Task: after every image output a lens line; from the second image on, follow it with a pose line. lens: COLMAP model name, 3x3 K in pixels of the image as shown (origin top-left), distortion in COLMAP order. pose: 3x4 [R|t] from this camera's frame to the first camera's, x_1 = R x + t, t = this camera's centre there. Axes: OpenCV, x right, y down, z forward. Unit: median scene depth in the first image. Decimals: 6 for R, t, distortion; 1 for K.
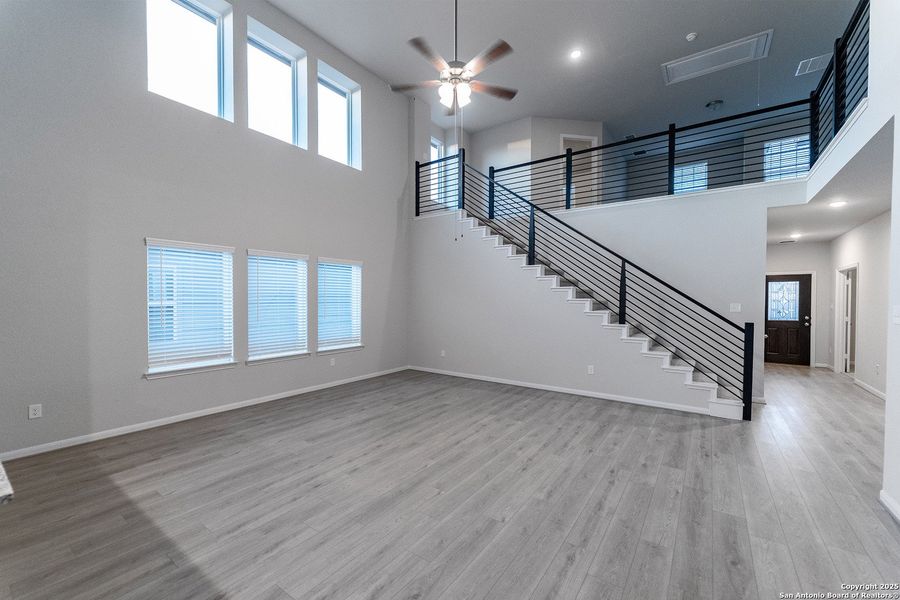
lens RADIAL K [[364.9, 0, 448.4], [0, 364.9, 307.3], [0, 0, 1]] dist [-0.000223, -0.000306]
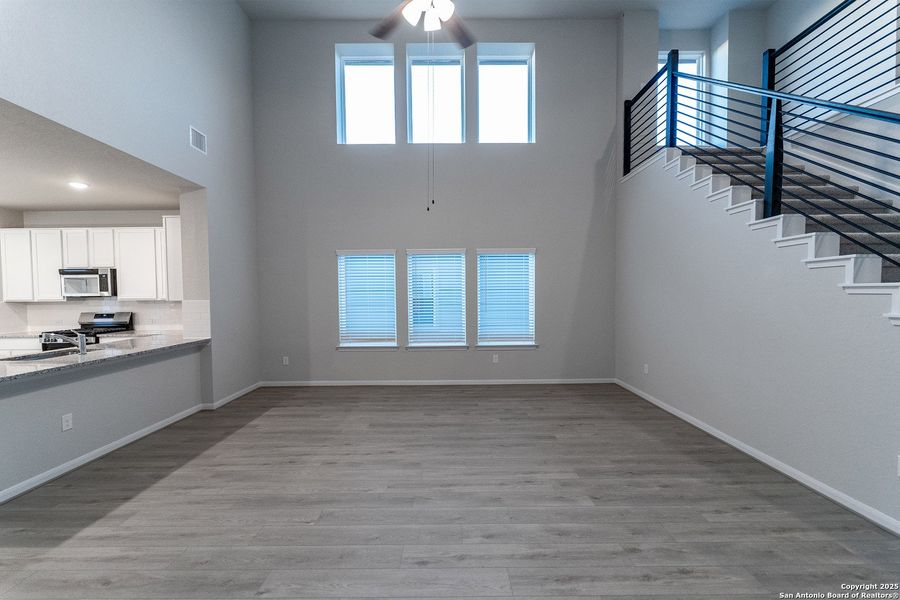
lens RADIAL K [[364.9, 0, 448.4], [0, 364.9, 307.3], [0, 0, 1]] dist [-0.000223, -0.000306]
pose [[0.581960, 0.020437, -0.812961, 0.515841], [-0.006088, 0.999766, 0.020775, -0.002452], [0.813195, -0.007141, 0.581948, 0.480434]]
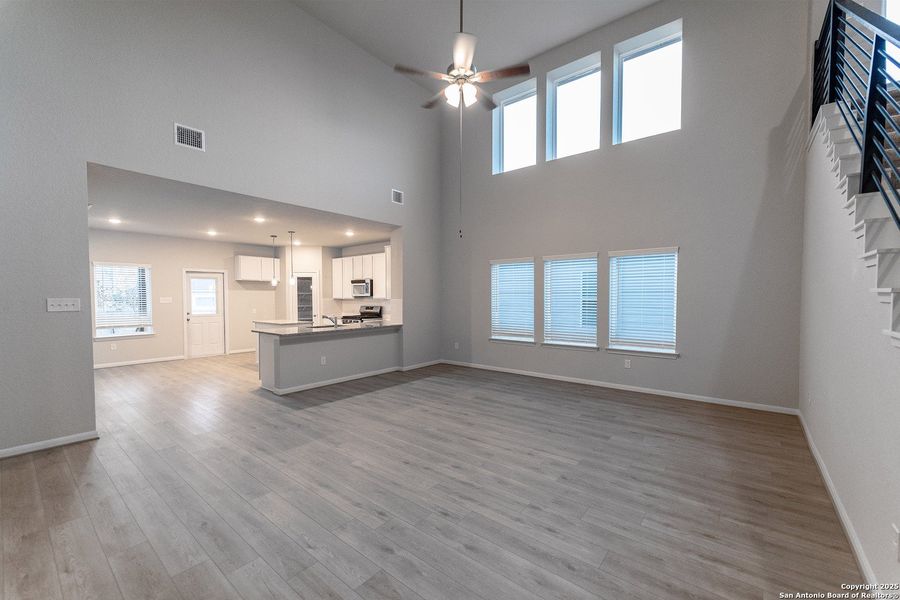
lens RADIAL K [[364.9, 0, 448.4], [0, 364.9, 307.3], [0, 0, 1]] dist [-0.000223, -0.000306]
pose [[-0.062456, 0.027558, -0.997667, 0.846201], [-0.018995, 0.999405, 0.028795, -0.012246], [0.997867, 0.020749, -0.061895, 0.827306]]
